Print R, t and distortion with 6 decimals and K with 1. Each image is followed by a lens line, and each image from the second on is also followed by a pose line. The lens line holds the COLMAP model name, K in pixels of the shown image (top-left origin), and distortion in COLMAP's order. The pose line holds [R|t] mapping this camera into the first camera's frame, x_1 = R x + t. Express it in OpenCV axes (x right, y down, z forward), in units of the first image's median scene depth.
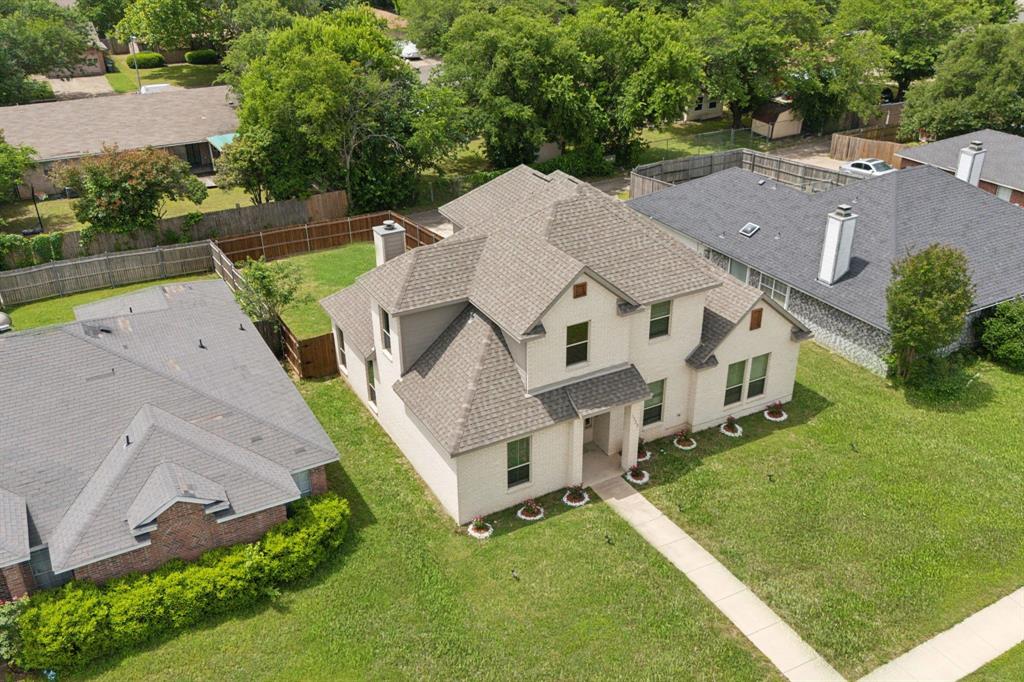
lens RADIAL K [[904.5, 0, 502.6], [0, 904.5, 341.5], [0, 0, 1]] dist [0.058708, -0.027333]
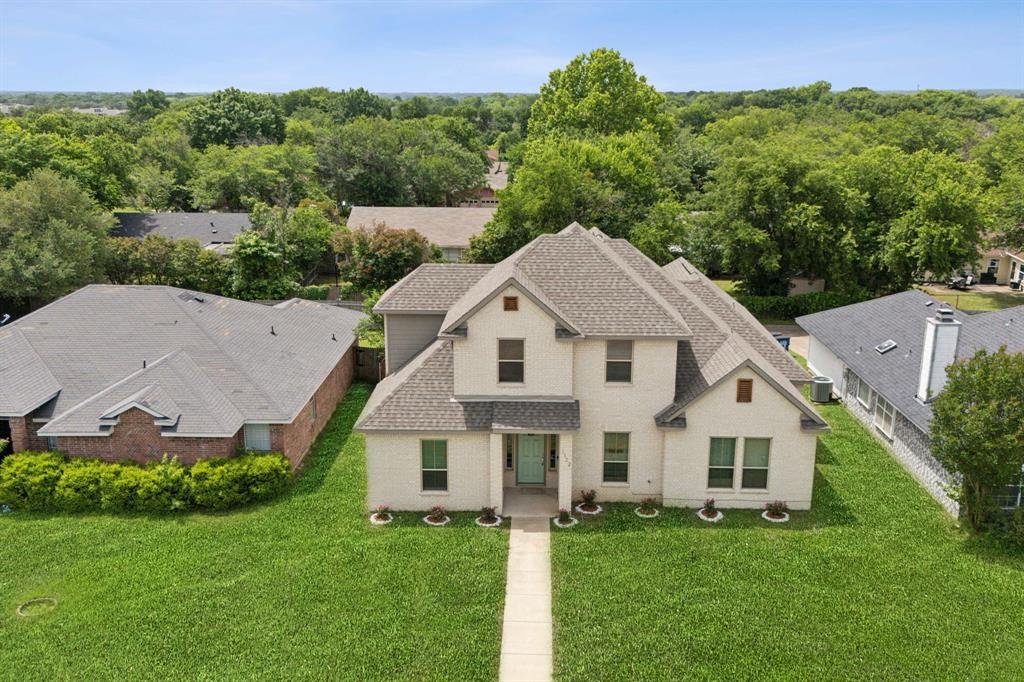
lens RADIAL K [[904.5, 0, 467.7], [0, 904.5, 324.0], [0, 0, 1]] dist [0.058708, -0.027333]
pose [[0.866043, 0.142808, -0.479139, 0.469954], [-0.240436, 0.959208, -0.148695, 0.113093], [0.438360, 0.243978, 0.865052, 0.089714]]
